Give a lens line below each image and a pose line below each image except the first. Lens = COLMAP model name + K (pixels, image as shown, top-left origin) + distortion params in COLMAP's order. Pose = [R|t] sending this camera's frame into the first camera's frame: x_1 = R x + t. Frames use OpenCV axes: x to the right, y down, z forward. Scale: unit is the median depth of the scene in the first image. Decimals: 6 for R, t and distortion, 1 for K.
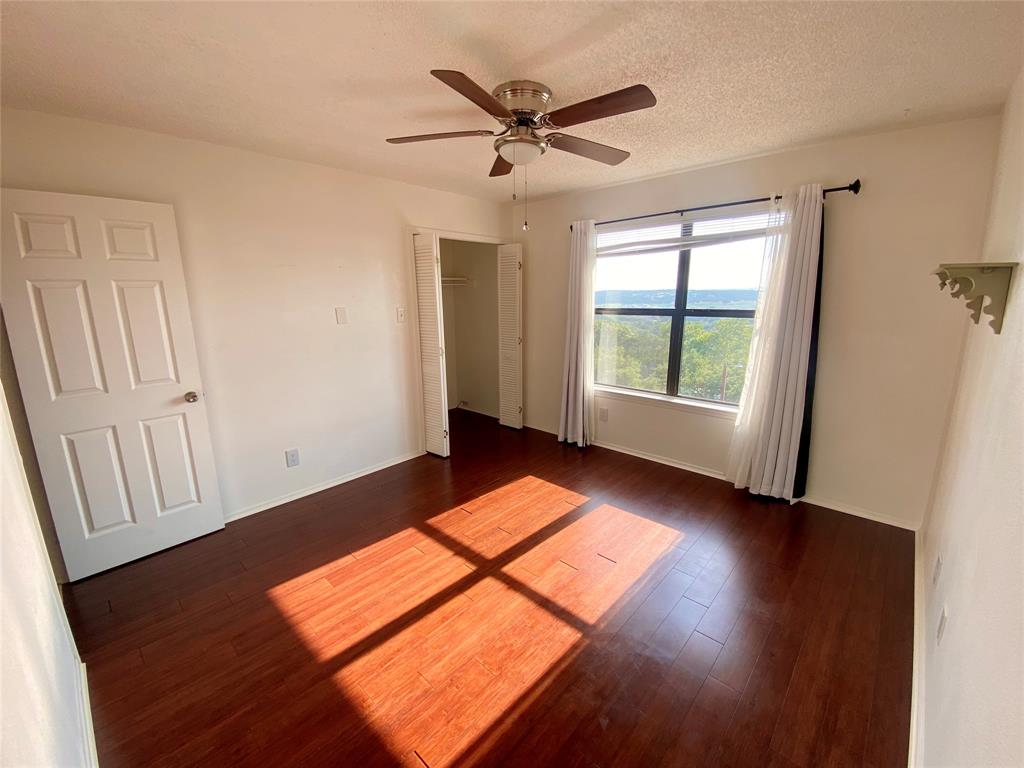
lens RADIAL K [[423.8, 0, 512.0], [0, 423.8, 384.0], [0, 0, 1]] dist [0.001457, -0.013901]
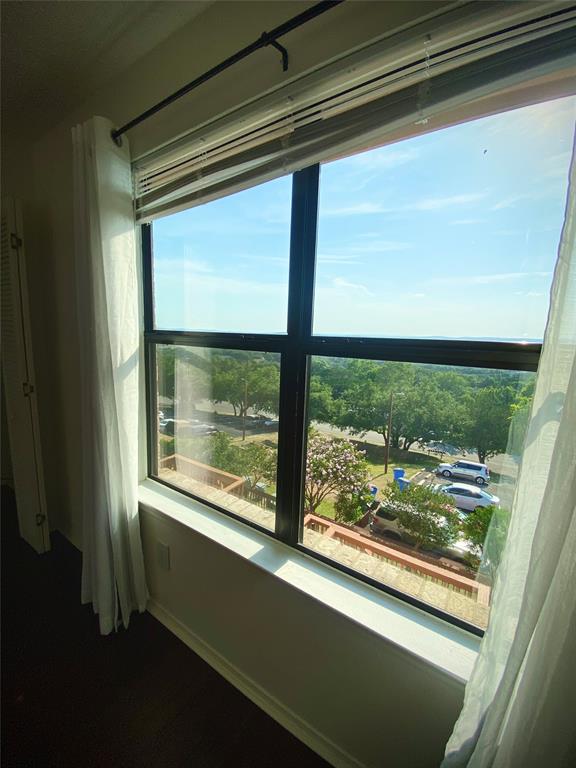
lens RADIAL K [[317.9, 0, 288.0], [0, 317.9, 384.0], [0, 0, 1]] dist [0.001457, -0.013901]
pose [[0.988231, 0.023402, 0.151166, 0.340415], [-0.015031, 0.998302, -0.056283, -0.116988], [-0.152226, 0.053348, 0.986905, 0.717907]]
